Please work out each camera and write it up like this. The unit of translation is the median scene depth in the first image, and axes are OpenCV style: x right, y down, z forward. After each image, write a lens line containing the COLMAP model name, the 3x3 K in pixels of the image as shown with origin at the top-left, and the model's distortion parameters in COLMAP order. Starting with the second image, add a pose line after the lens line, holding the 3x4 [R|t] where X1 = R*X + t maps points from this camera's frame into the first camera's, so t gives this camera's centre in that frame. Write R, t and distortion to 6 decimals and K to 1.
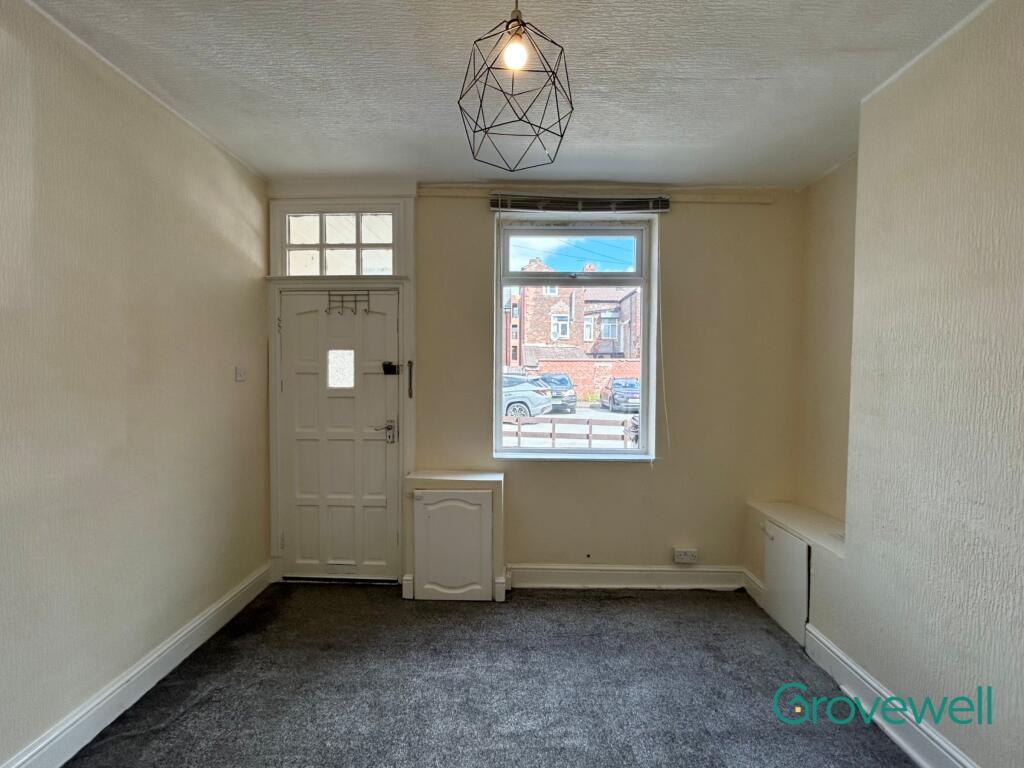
lens RADIAL K [[417.2, 0, 512.0], [0, 417.2, 384.0], [0, 0, 1]] dist [-0.001146, 0.000458]
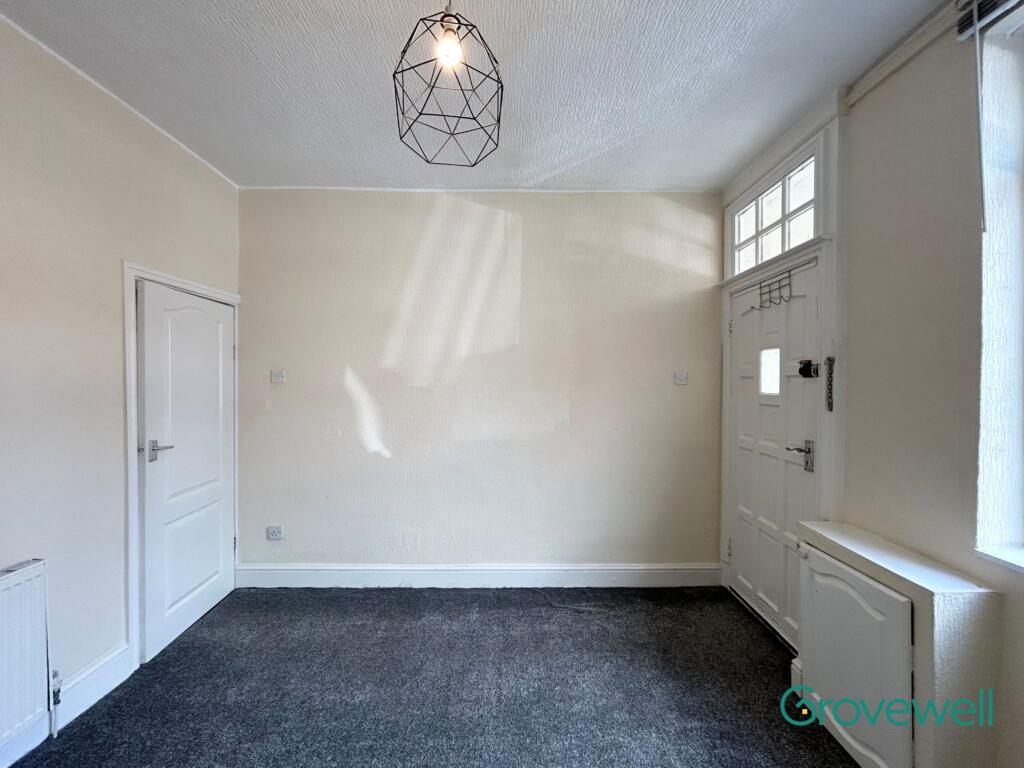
lens RADIAL K [[415.2, 0, 524.3], [0, 415.2, 384.5], [0, 0, 1]] dist [-0.000473, 0.000009]
pose [[0.049491, 0.001367, -0.998774, 0.413663], [-0.027923, 0.999610, -0.000015, 0.003818], [0.998384, 0.027890, 0.049510, 0.470375]]
